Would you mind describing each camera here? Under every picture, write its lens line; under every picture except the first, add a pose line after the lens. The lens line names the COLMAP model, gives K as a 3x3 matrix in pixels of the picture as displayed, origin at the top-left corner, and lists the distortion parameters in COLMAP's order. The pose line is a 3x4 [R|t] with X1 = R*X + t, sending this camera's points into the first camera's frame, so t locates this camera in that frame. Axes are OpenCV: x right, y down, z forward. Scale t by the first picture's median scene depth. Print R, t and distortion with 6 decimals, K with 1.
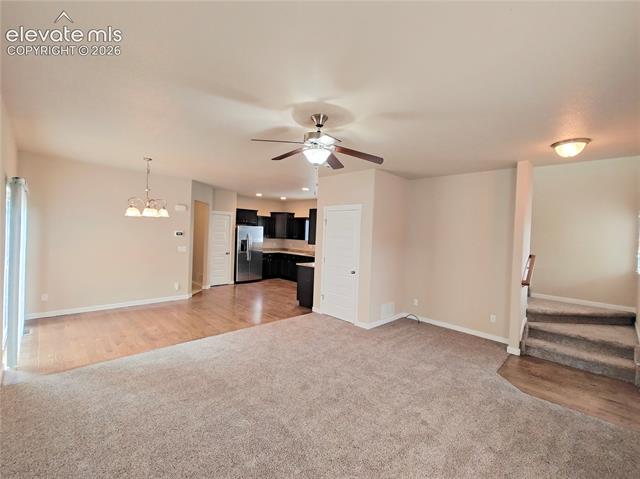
lens RADIAL K [[281.7, 0, 317.6], [0, 281.7, 237.3], [0, 0, 1]] dist [0.019771, 0.000160]
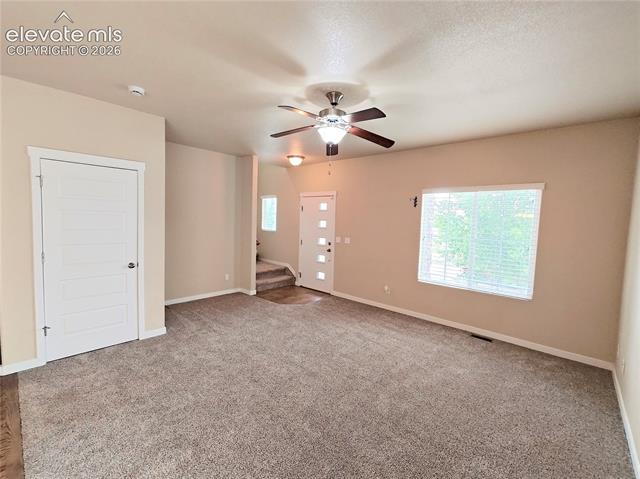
lens RADIAL K [[281.7, 0, 317.6], [0, 281.7, 237.3], [0, 0, 1]] dist [0.019771, 0.000160]
pose [[-0.046838, -0.103805, 0.993494, -0.759105], [-0.020709, 0.994473, 0.102931, -0.028206], [-0.998688, -0.015754, -0.048729, 0.825125]]
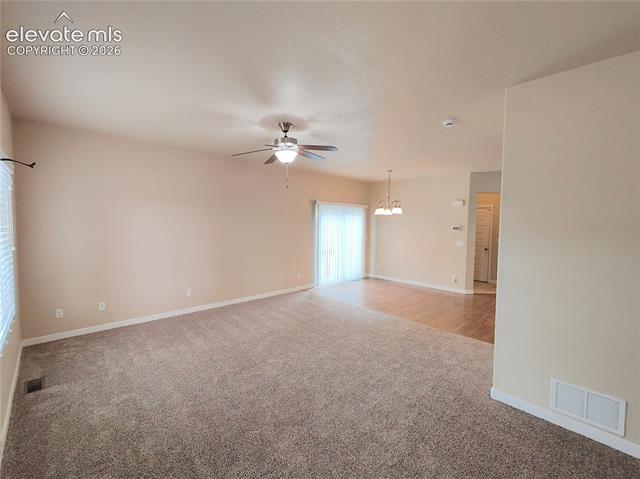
lens RADIAL K [[281.7, 0, 317.6], [0, 281.7, 237.3], [0, 0, 1]] dist [0.019771, 0.000160]
pose [[-0.020449, 0.015228, -0.999675, 0.927748], [-0.029676, 0.999434, 0.015832, 0.029637], [0.999350, 0.029990, -0.019985, 0.885506]]
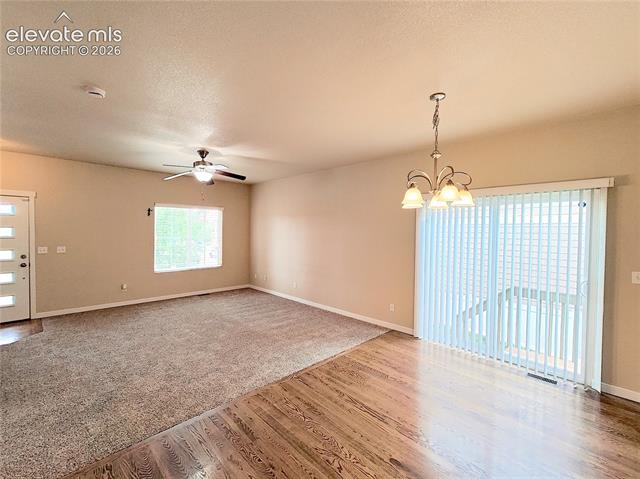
lens RADIAL K [[281.7, 0, 317.6], [0, 281.7, 237.3], [0, 0, 1]] dist [0.019771, 0.000160]
pose [[-0.998699, -0.050151, 0.009204, -0.503928], [-0.049772, 0.998053, 0.037590, -0.030042], [-0.011072, 0.037083, -0.999251, 1.947372]]
